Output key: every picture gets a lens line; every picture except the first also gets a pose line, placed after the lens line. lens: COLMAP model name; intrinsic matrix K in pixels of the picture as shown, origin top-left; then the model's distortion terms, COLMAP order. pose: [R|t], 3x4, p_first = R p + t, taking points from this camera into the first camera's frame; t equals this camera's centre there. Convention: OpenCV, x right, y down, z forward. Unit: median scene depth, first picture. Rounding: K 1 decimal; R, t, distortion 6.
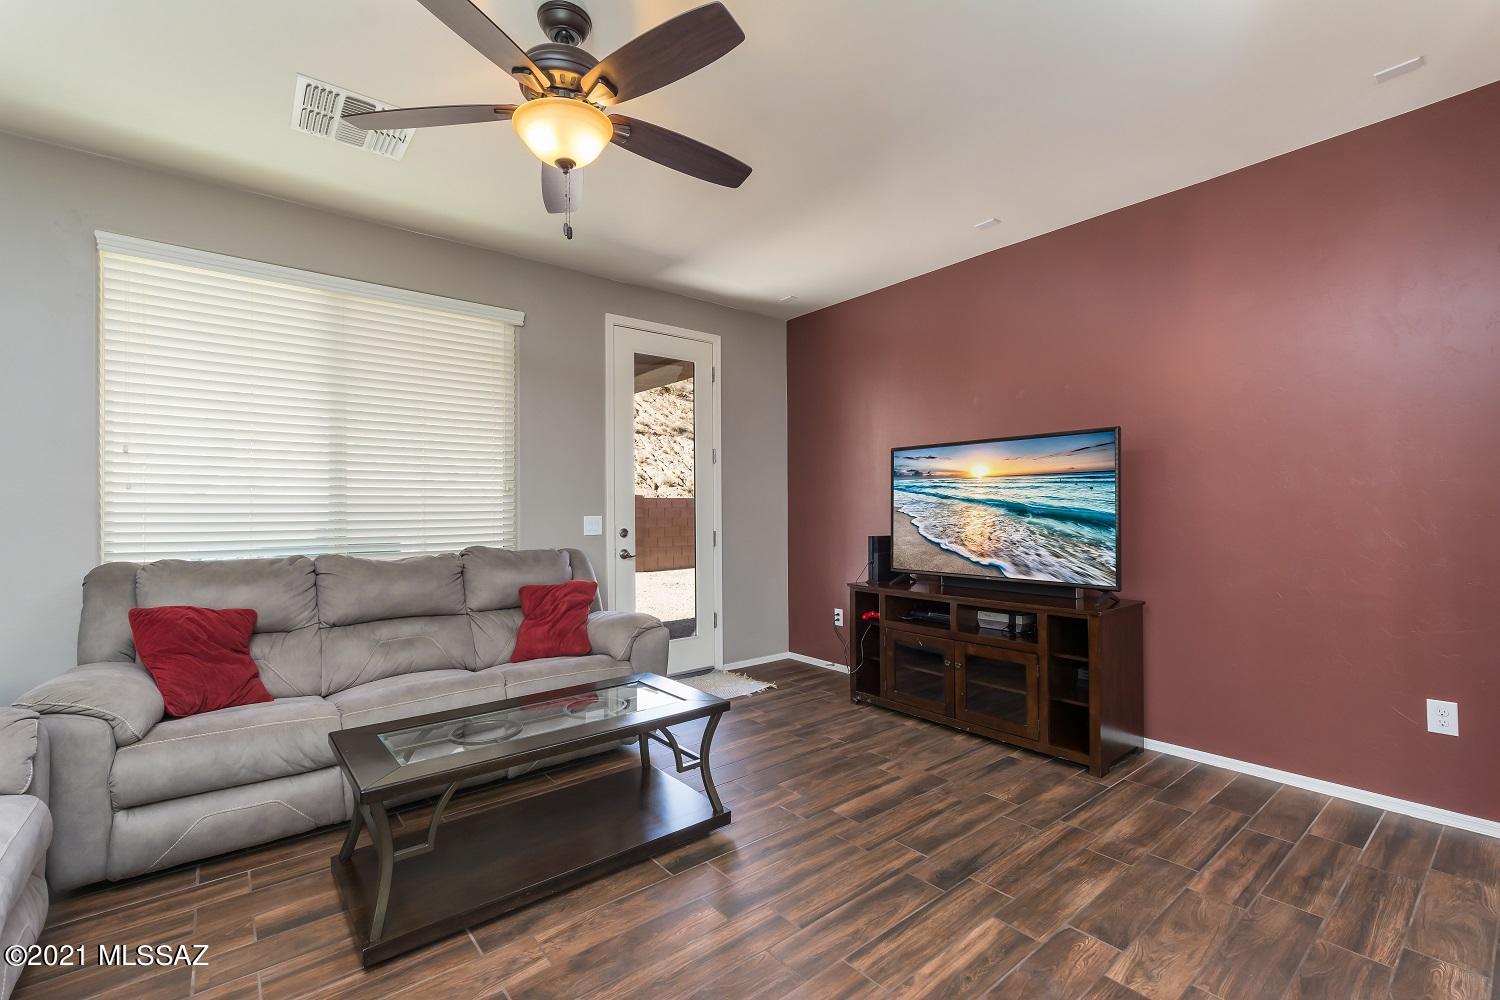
lens RADIAL K [[654.6, 0, 751.6], [0, 654.6, 505.4], [0, 0, 1]] dist [-0.000961, 0.001174]
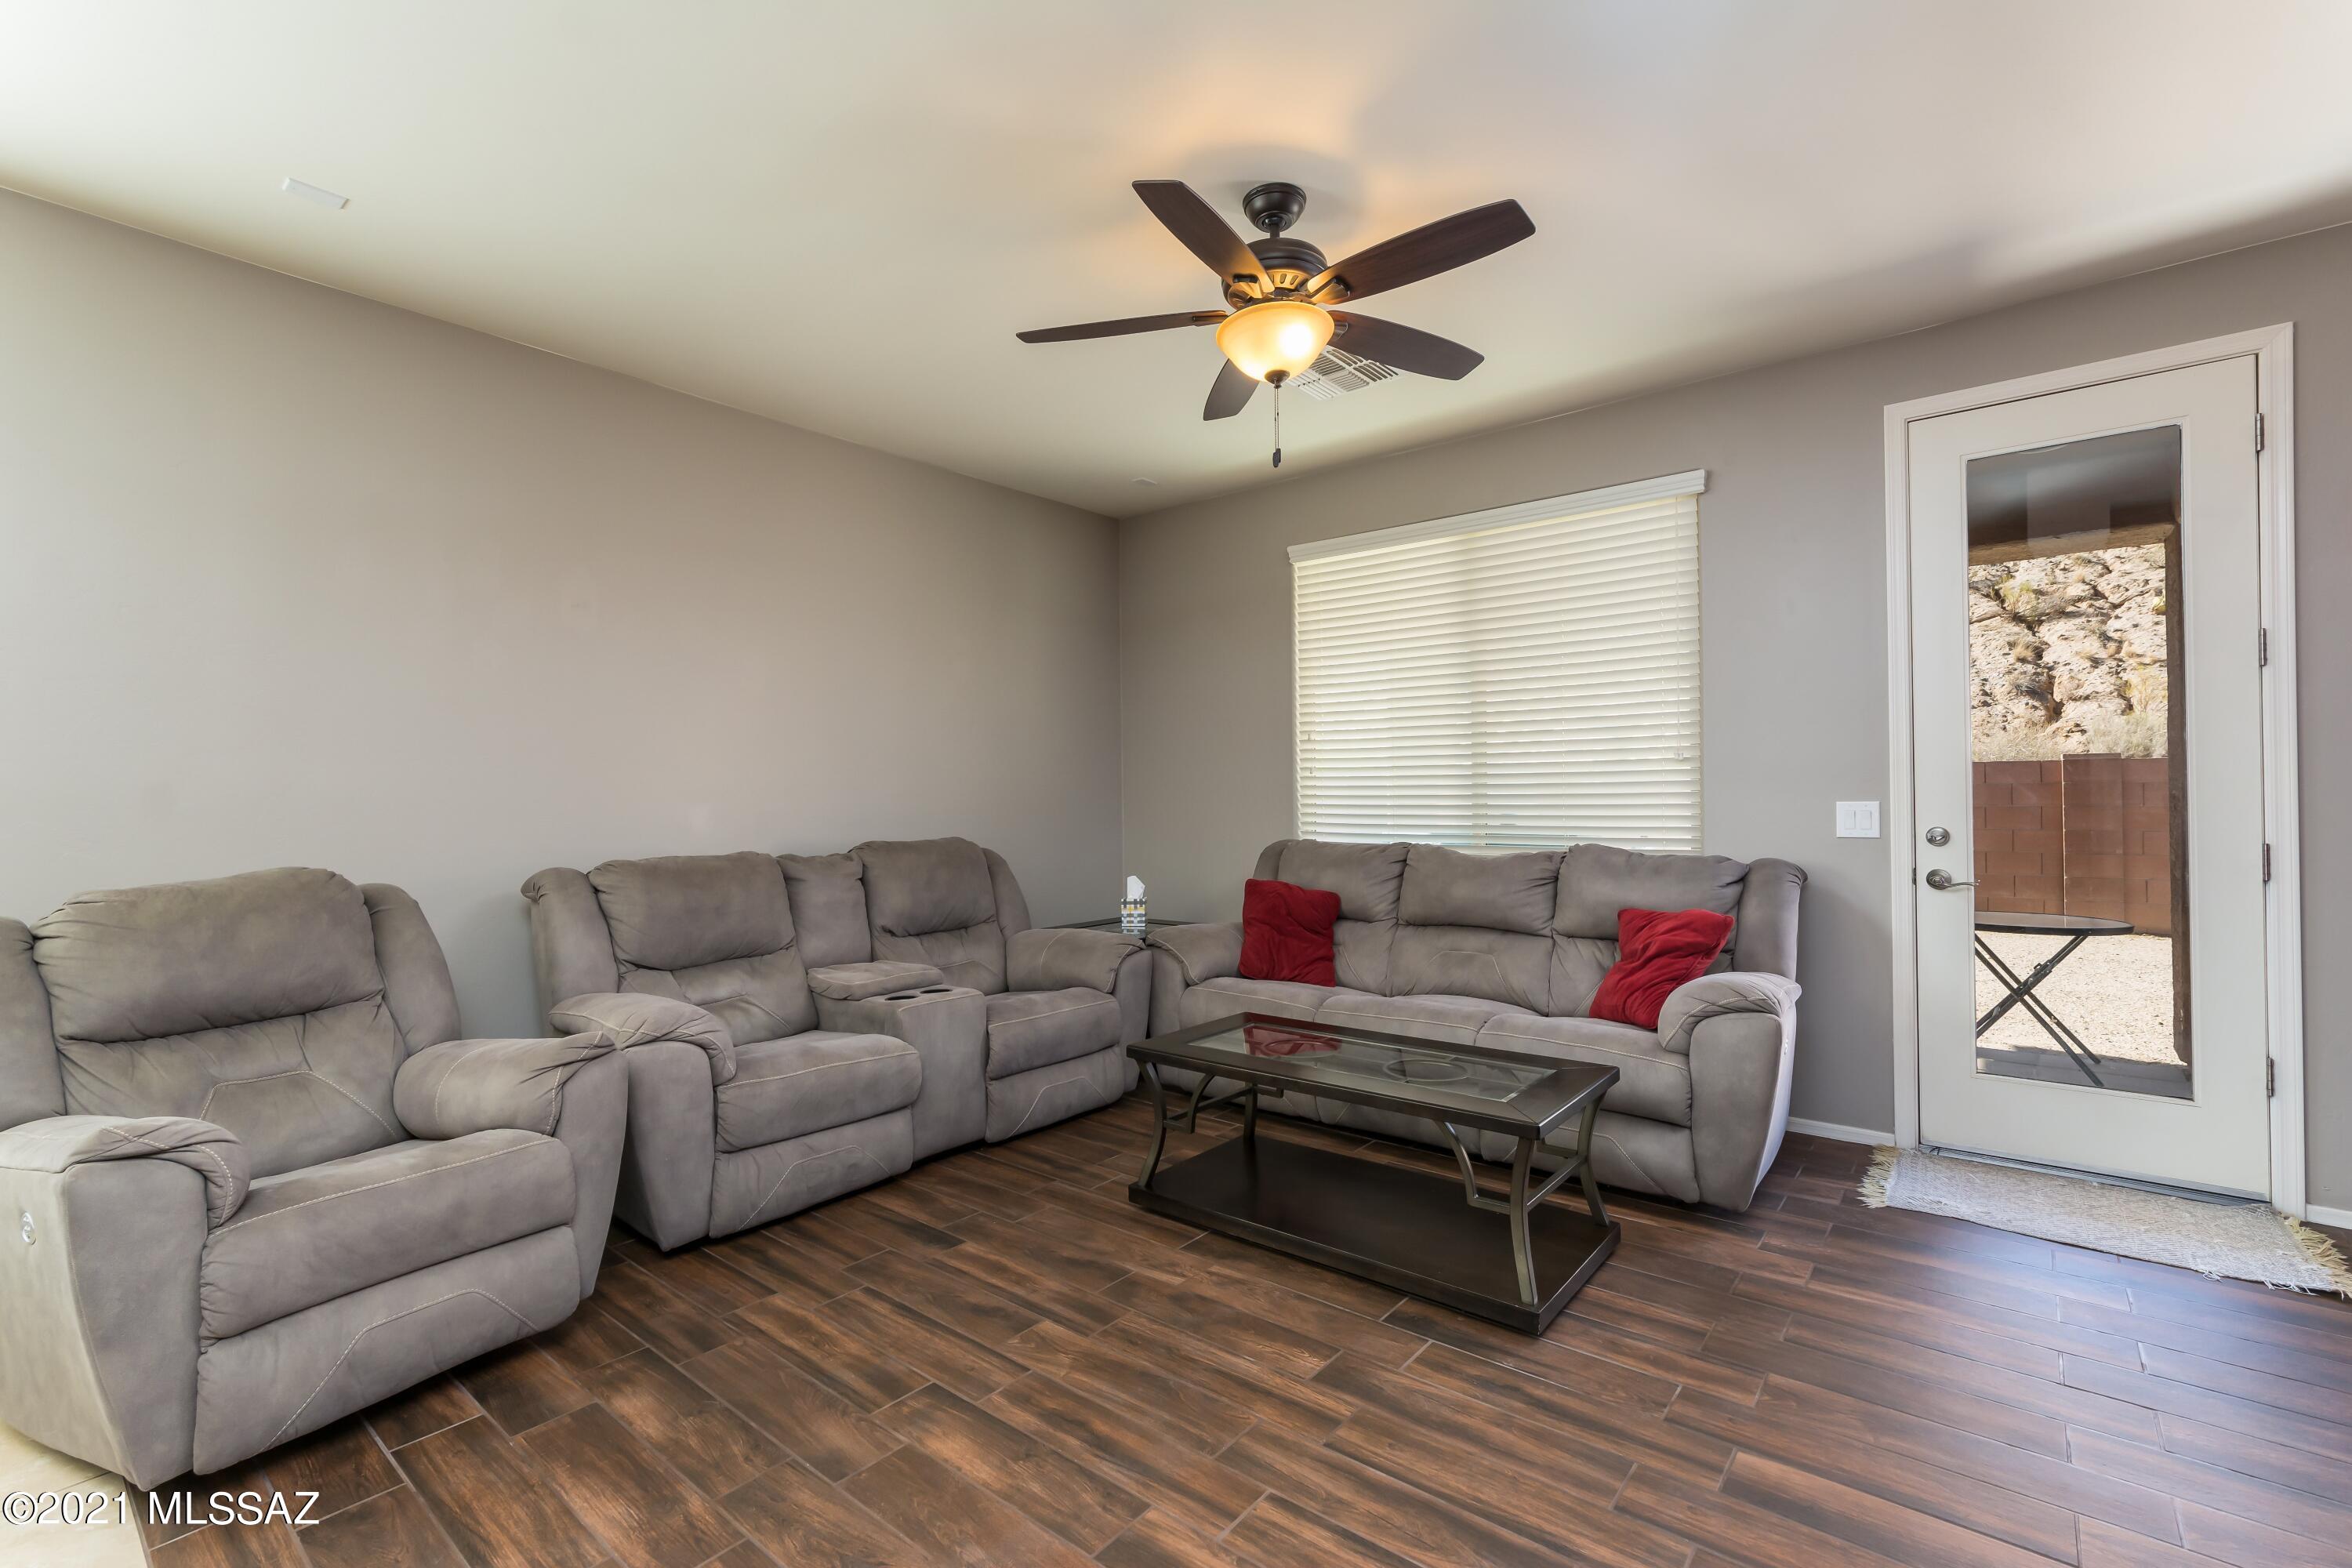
lens RADIAL K [[1026.9, 0, 1177.5], [0, 1026.9, 790.5], [0, 0, 1]] dist [-0.001696, -0.000112]
pose [[0.194799, -0.000594, -0.980843, 0.662723], [0.014567, 0.999891, 0.002288, -0.003302], [0.980735, -0.014733, 0.194786, 0.426202]]
